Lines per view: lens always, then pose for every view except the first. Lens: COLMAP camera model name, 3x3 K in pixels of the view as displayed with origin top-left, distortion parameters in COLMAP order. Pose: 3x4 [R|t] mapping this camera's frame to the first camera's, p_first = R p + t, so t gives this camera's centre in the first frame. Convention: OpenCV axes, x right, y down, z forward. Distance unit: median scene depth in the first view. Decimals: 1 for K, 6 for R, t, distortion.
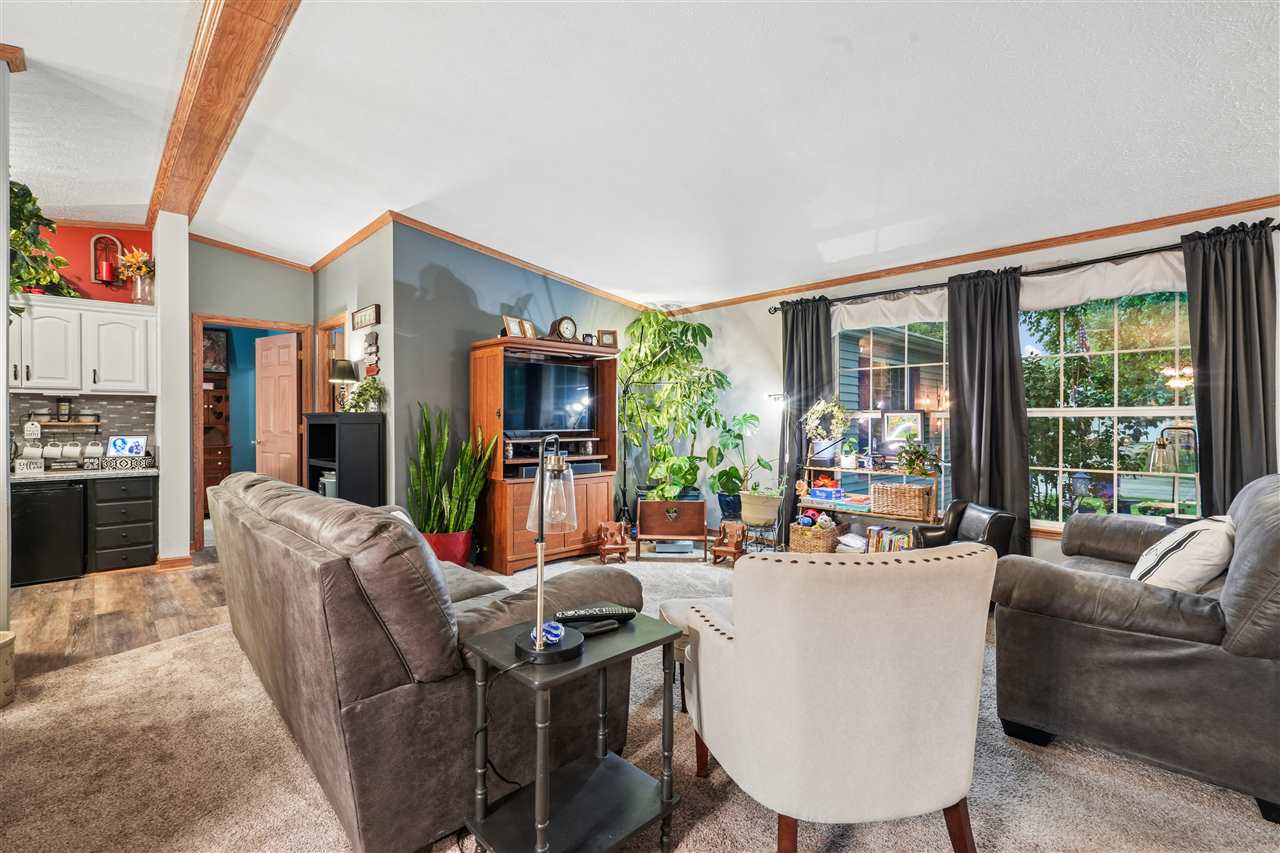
lens RADIAL K [[581.5, 0, 637.4], [0, 581.5, 422.4], [0, 0, 1]] dist [-0.007122, 0.002899]
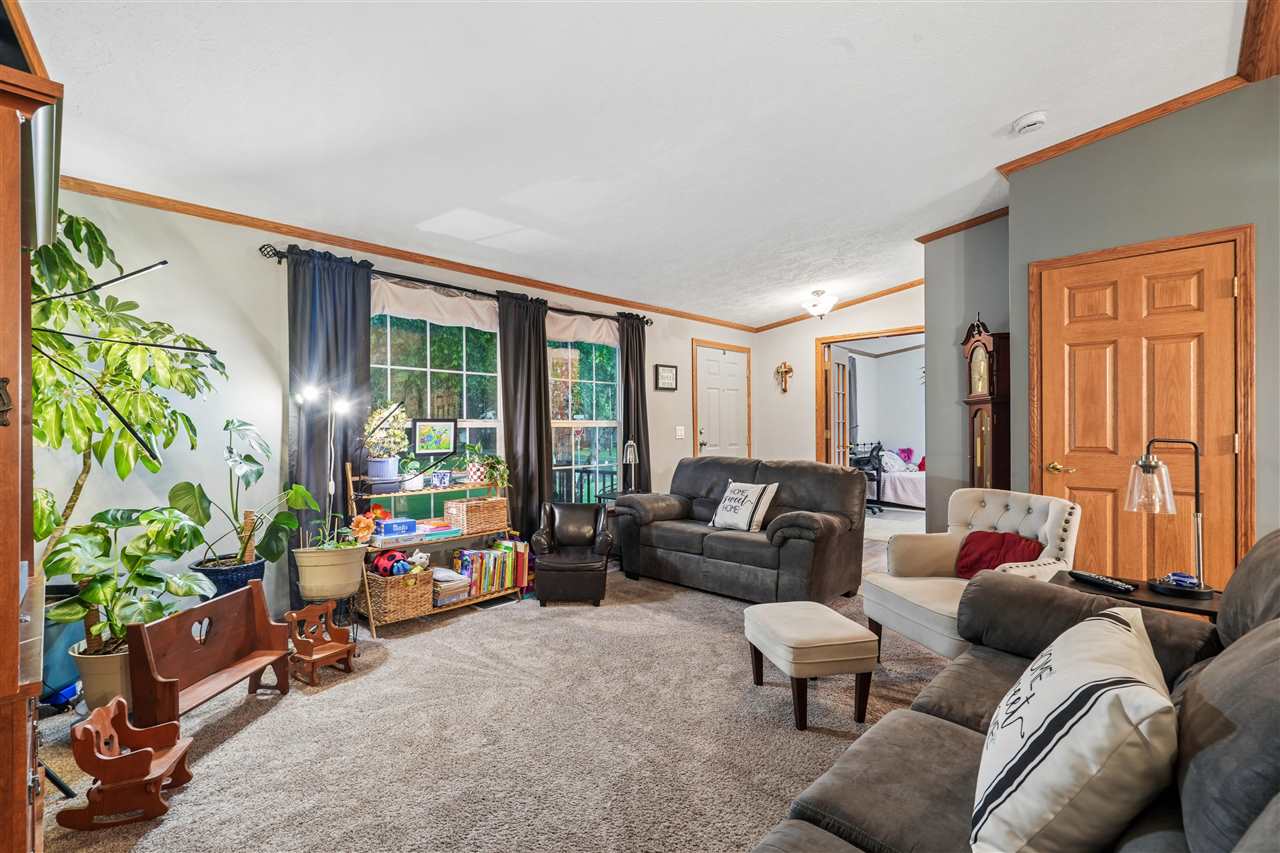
lens RADIAL K [[581.5, 0, 639.8], [0, 581.5, 426.8], [0, 0, 1]] dist [-0.007122, 0.002899]
pose [[-0.051124, 0.005671, 0.998676, -0.449804], [0.007857, 0.999955, -0.005276, -0.001251], [-0.998661, 0.007577, -0.051166, 0.719488]]
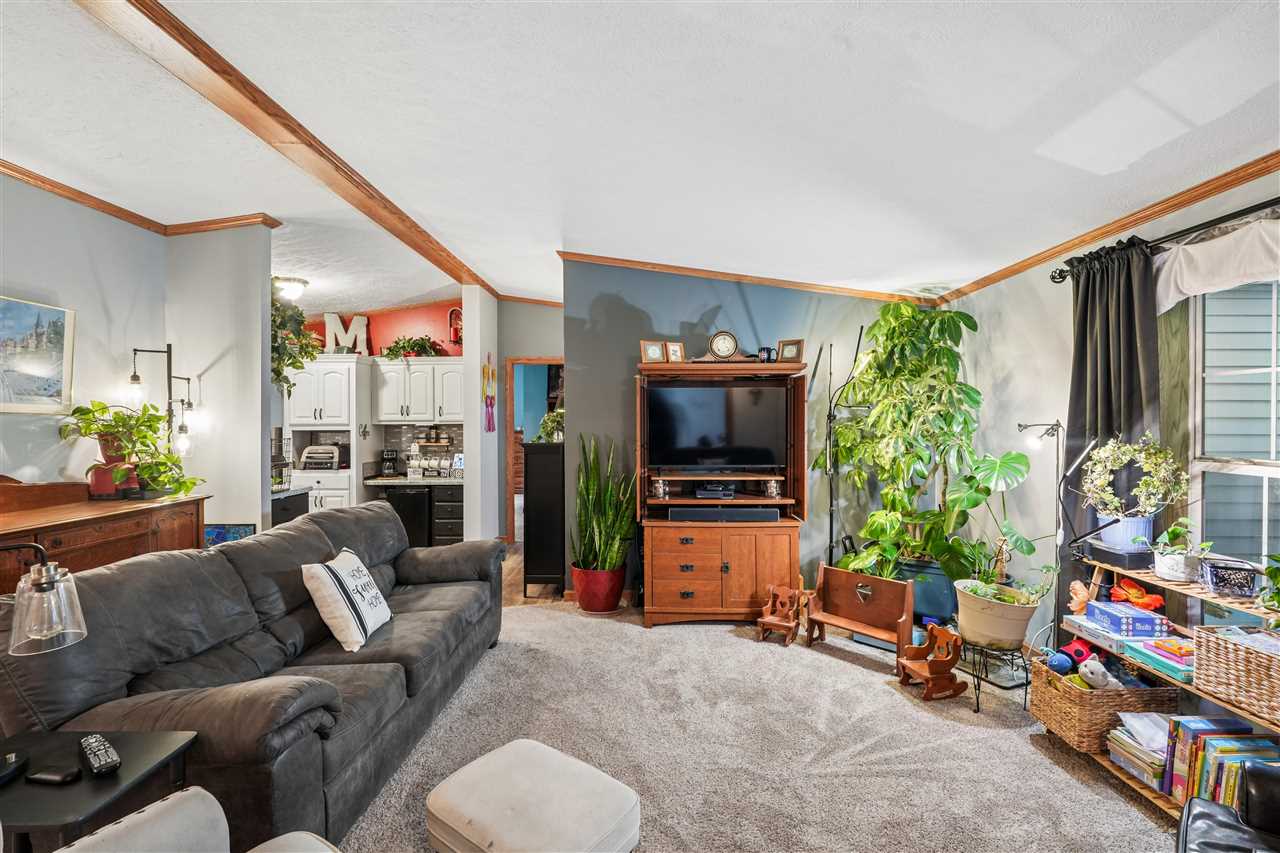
lens RADIAL K [[581.5, 0, 641.4], [0, 581.5, 423.9], [0, 0, 1]] dist [-0.007122, 0.002899]
pose [[0.712774, 0.004088, -0.701382, 0.383786], [0.000827, 0.999977, 0.006668, -0.056079], [0.701394, -0.005333, 0.712754, 0.330893]]
